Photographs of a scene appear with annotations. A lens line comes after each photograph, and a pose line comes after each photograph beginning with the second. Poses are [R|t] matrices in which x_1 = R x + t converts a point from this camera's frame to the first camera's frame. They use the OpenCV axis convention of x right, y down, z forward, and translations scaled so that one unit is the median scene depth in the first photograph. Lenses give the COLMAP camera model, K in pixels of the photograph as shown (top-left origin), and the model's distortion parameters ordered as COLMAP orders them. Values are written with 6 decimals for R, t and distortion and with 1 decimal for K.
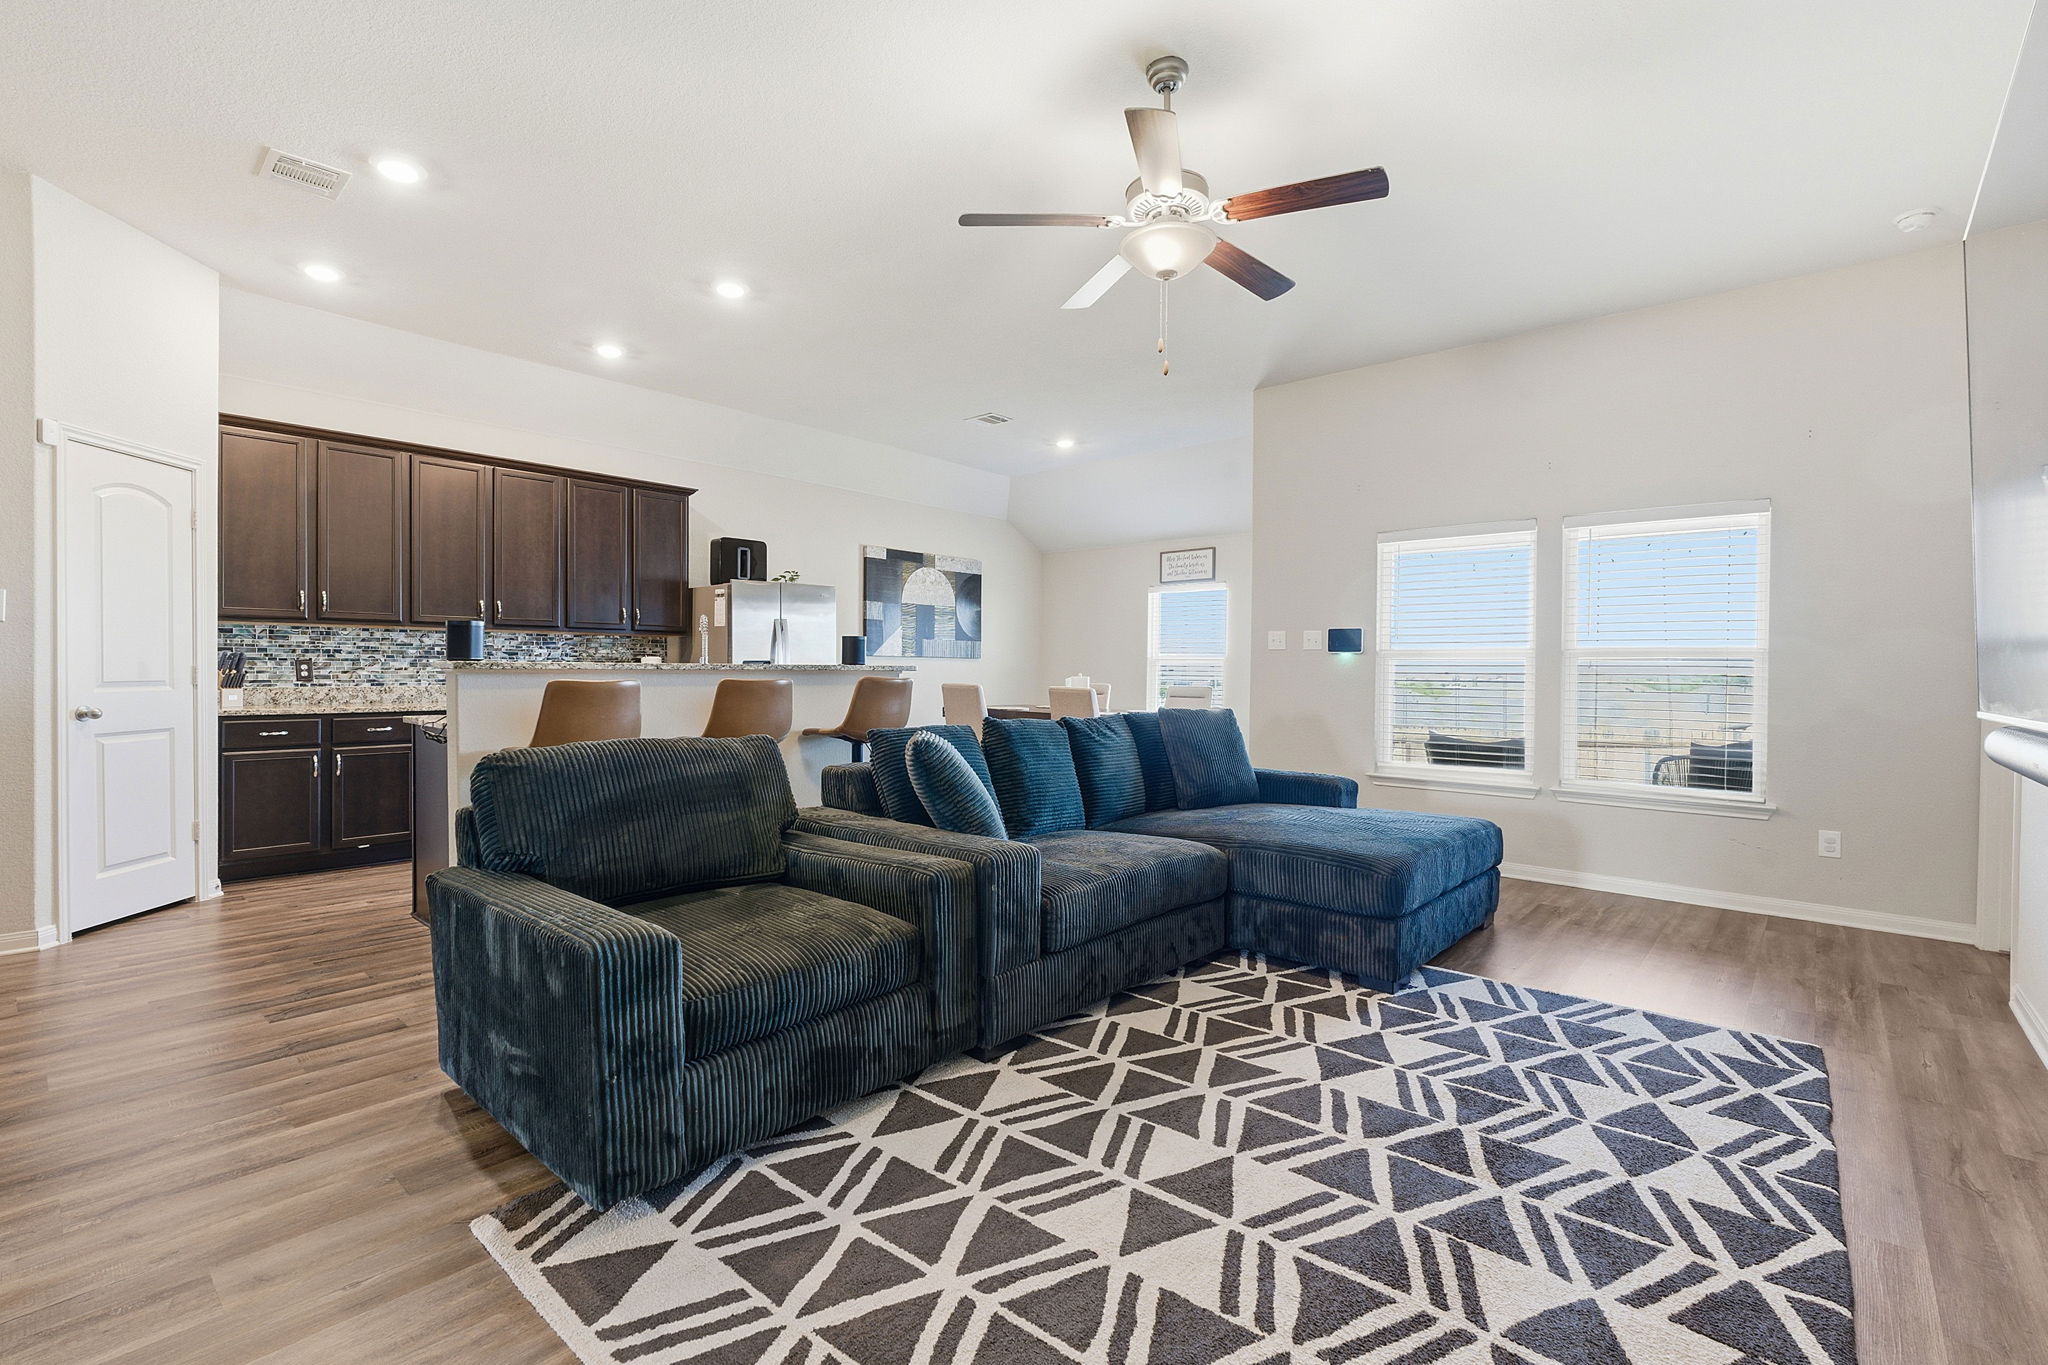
lens RADIAL K [[908.3, 0, 1028.5], [0, 908.3, 685.2], [0, 0, 1]] dist [-0.011908, 0.000973]
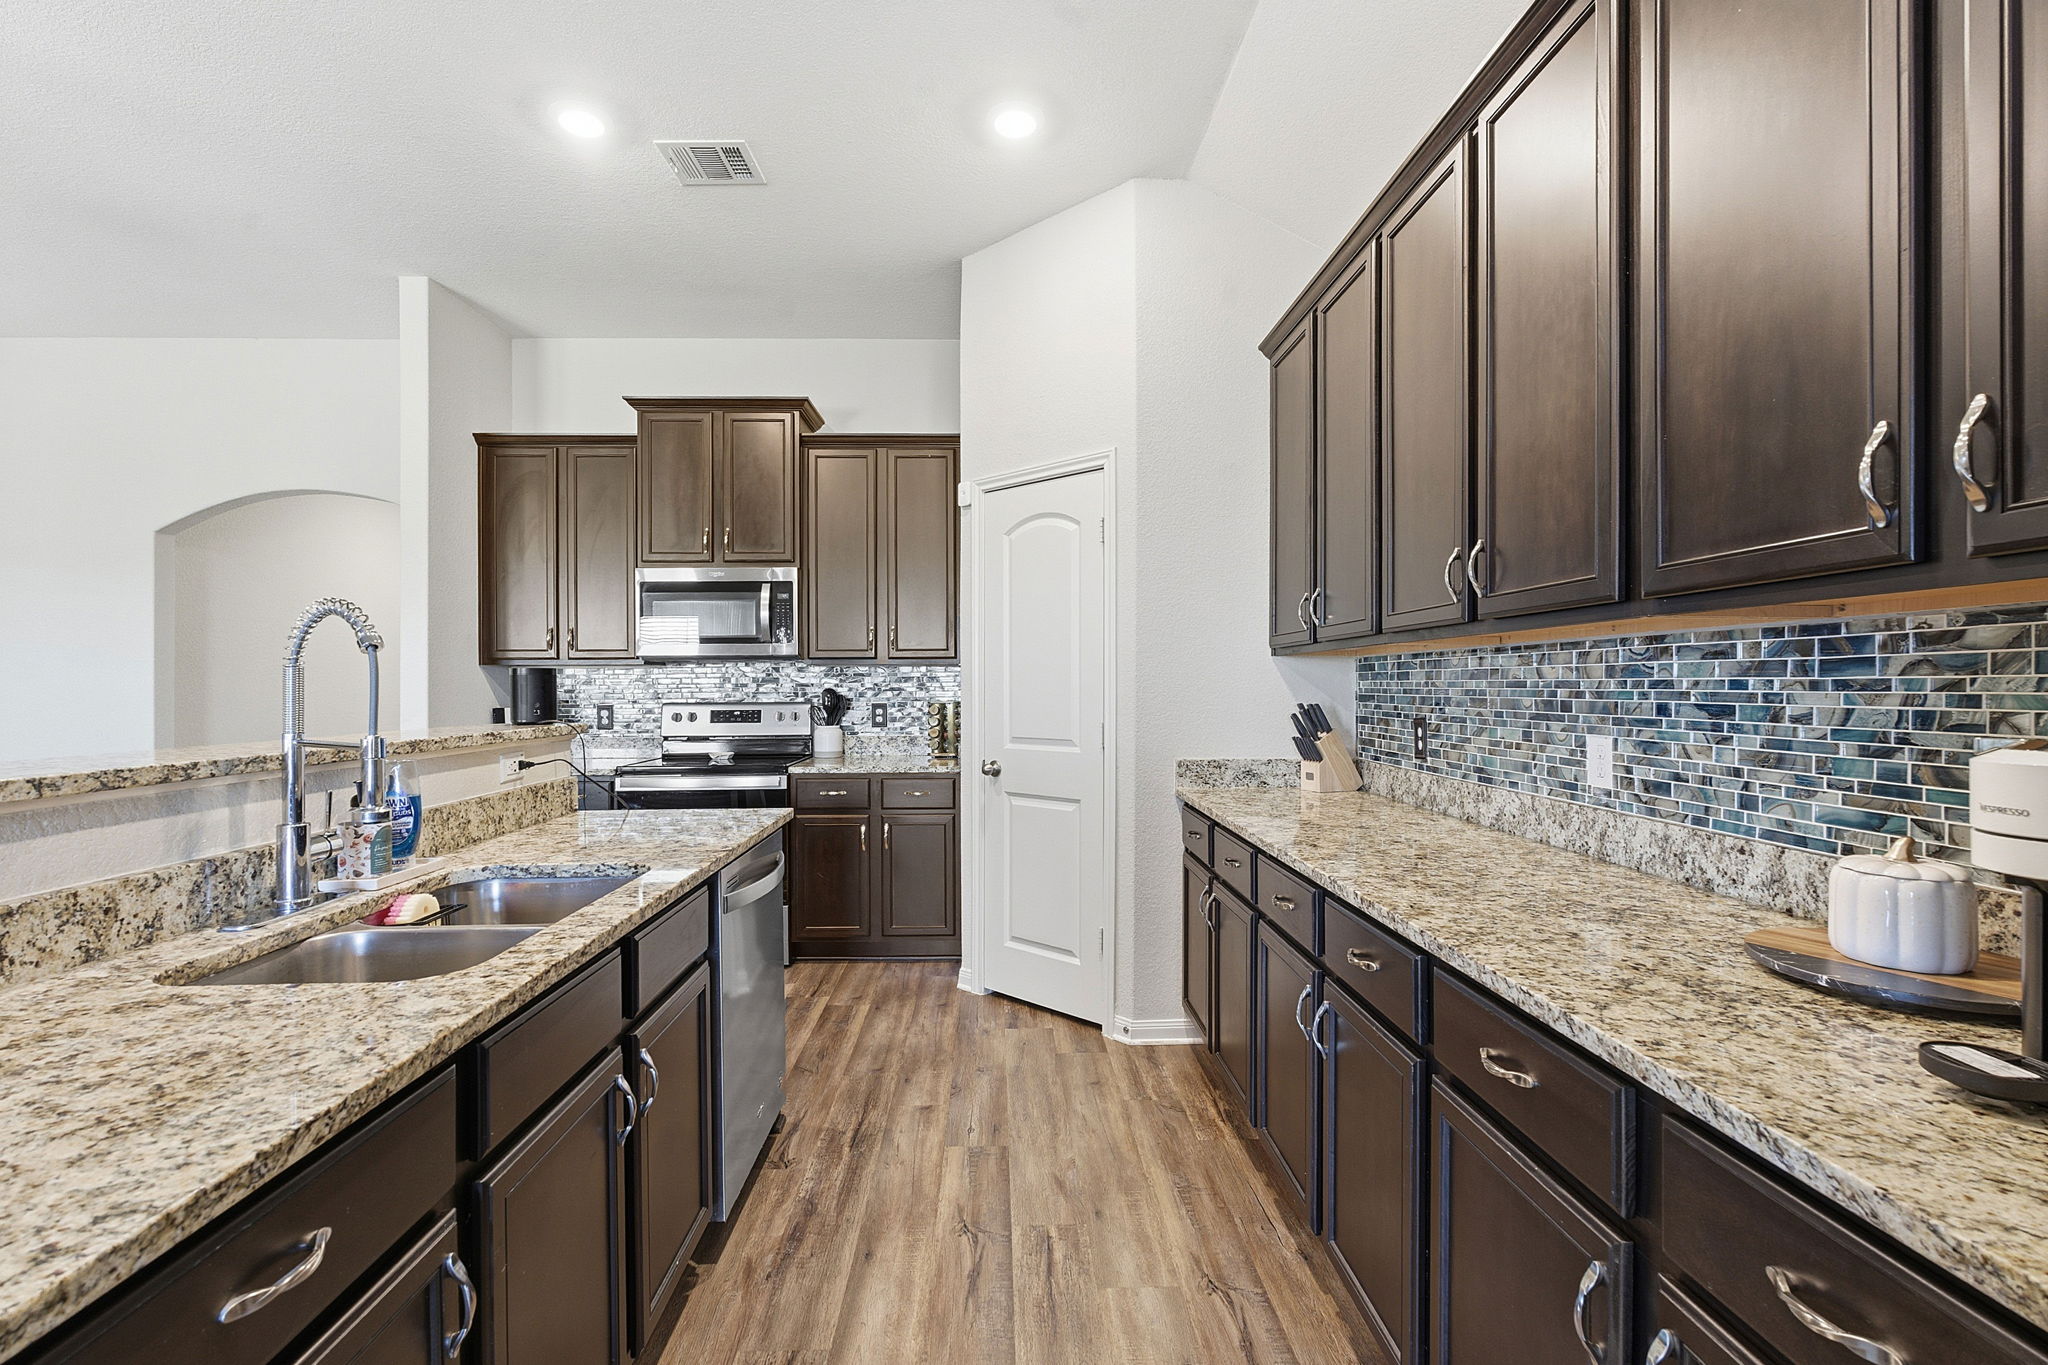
lens RADIAL K [[908.3, 0, 1021.6], [0, 908.3, 681.0], [0, 0, 1]] dist [-0.011908, 0.000973]
pose [[-0.747688, -0.006887, -0.664015, -0.690001], [-0.014033, 0.999887, 0.005430, -0.112397], [0.663902, 0.013378, -0.747700, 2.847571]]
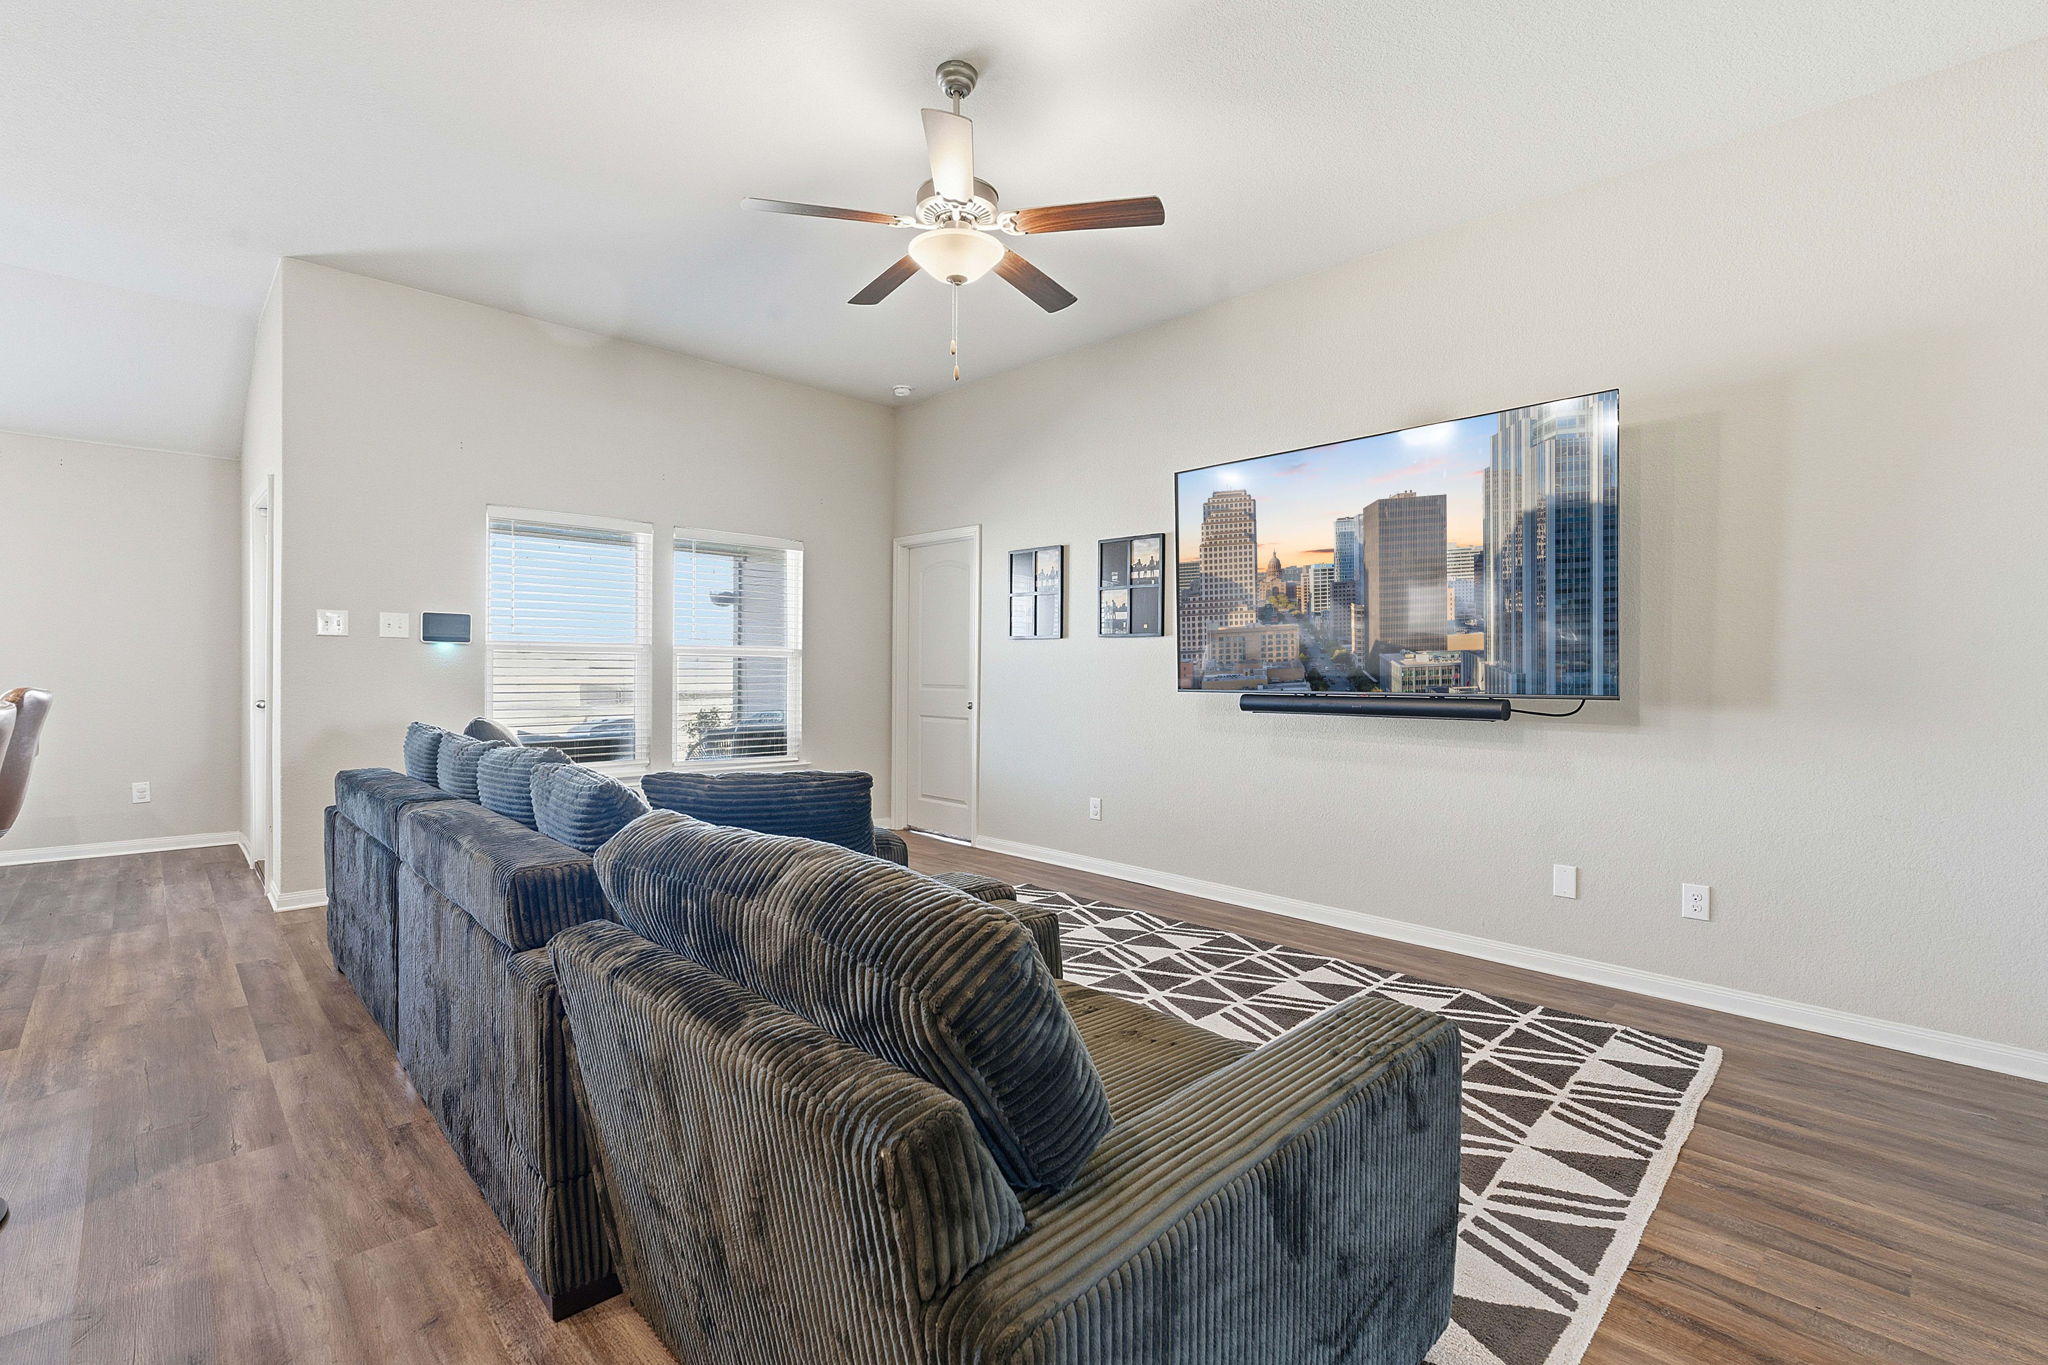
lens RADIAL K [[908.3, 0, 1023.4], [0, 908.3, 676.4], [0, 0, 1]] dist [-0.011908, 0.000973]
pose [[0.084035, -0.014972, 0.996350, -1.070068], [0.009721, 0.999852, 0.014205, -0.032223], [-0.996415, 0.008492, 0.084169, 1.051018]]
